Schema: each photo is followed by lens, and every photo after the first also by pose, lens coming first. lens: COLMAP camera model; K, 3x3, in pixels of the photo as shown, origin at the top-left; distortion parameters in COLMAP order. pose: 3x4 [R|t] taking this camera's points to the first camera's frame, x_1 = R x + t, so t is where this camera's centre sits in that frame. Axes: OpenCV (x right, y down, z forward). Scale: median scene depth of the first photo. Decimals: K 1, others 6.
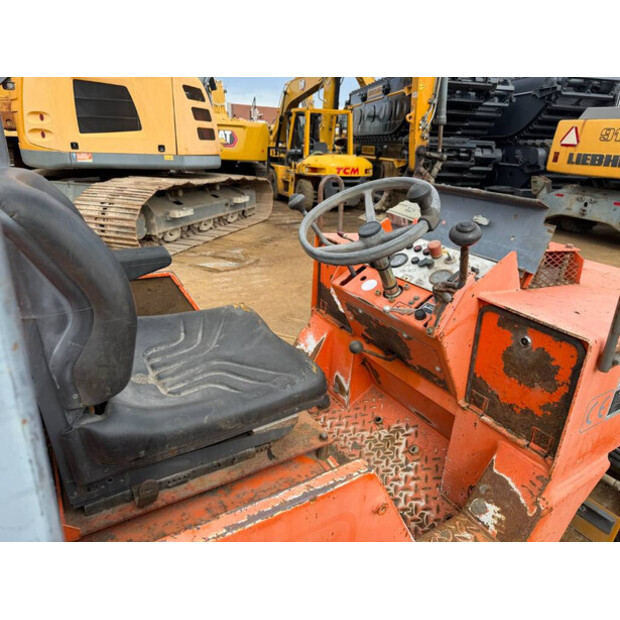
lens RADIAL K [[445.2, 0, 310.0], [0, 445.2, 310.0], [0, 0, 1]] dist [0.024864, -0.034065]
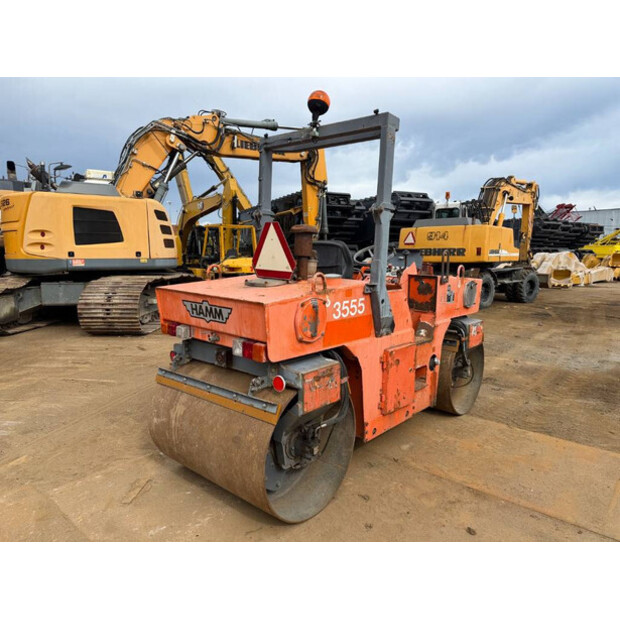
lens RADIAL K [[427.7, 0, 307.8], [0, 427.7, 313.5], [0, 0, 1]] dist [0.102629, -0.131425]
pose [[0.960401, -0.075380, 0.268229, -0.195782], [0.131116, 0.971722, -0.196382, 0.123645], [-0.245841, 0.223775, 0.943126, -0.288999]]
